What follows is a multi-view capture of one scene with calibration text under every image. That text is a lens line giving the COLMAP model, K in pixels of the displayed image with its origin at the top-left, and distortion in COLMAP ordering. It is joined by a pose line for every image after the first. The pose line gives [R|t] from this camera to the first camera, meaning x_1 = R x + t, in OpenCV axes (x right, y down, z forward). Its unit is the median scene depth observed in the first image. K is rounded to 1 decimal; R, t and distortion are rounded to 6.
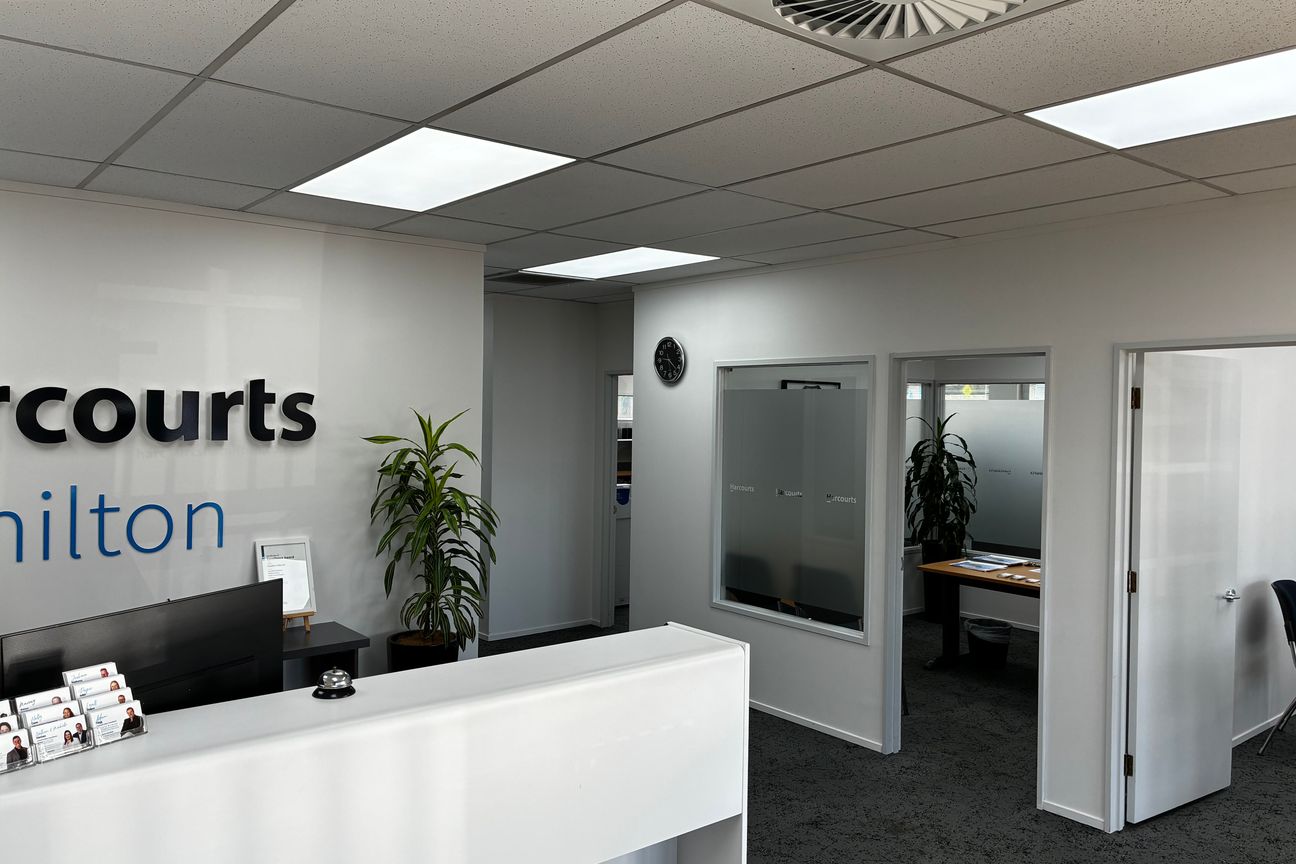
lens RADIAL K [[968.0, 0, 648.0], [0, 968.0, 432.0], [0, 0, 1]] dist [0.009339, -0.000881]
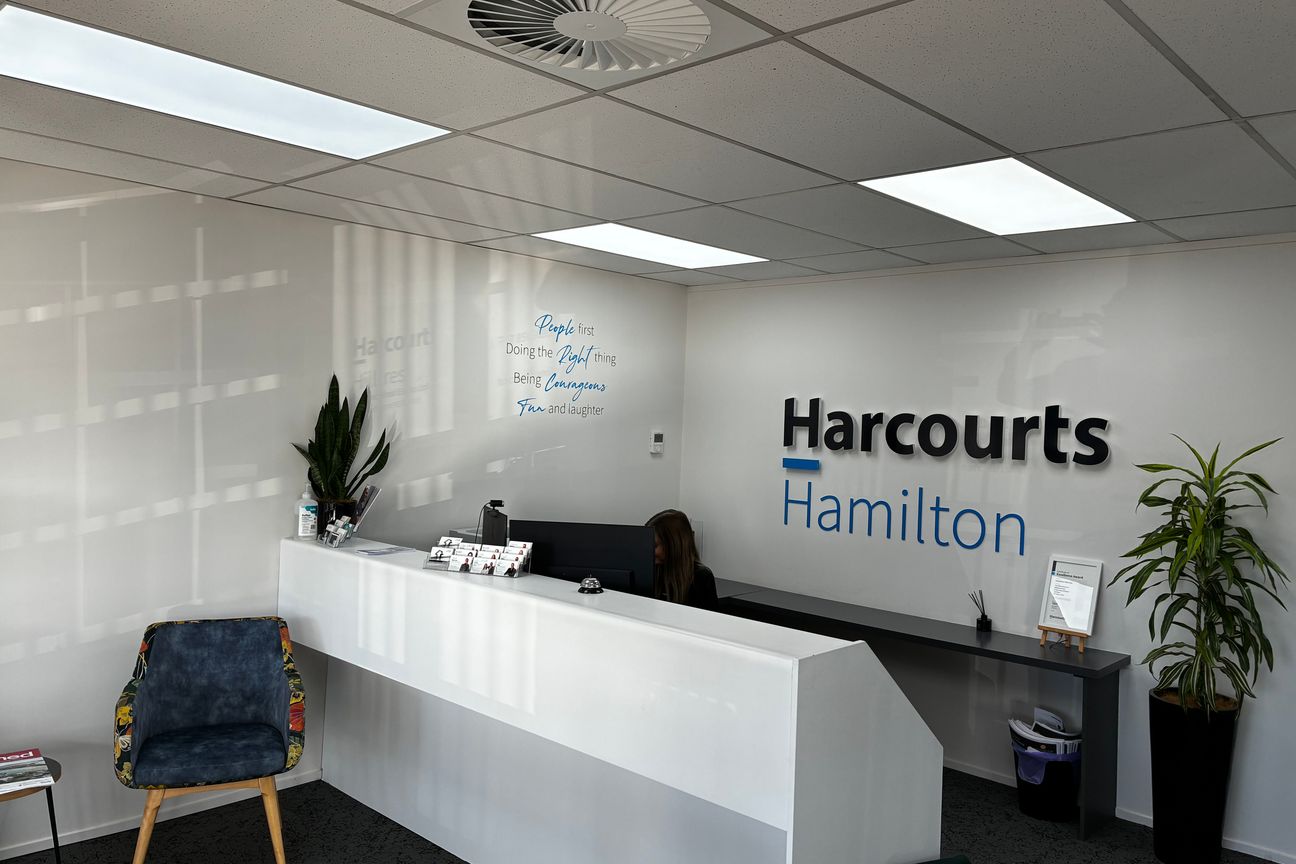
lens RADIAL K [[968.0, 0, 648.0], [0, 968.0, 432.0], [0, 0, 1]] dist [0.009339, -0.000881]
pose [[0.116416, 0.007497, -0.993172, 0.650122], [-0.052354, 0.998628, 0.001401, -0.002951], [0.991820, 0.051833, 0.116649, 0.448614]]
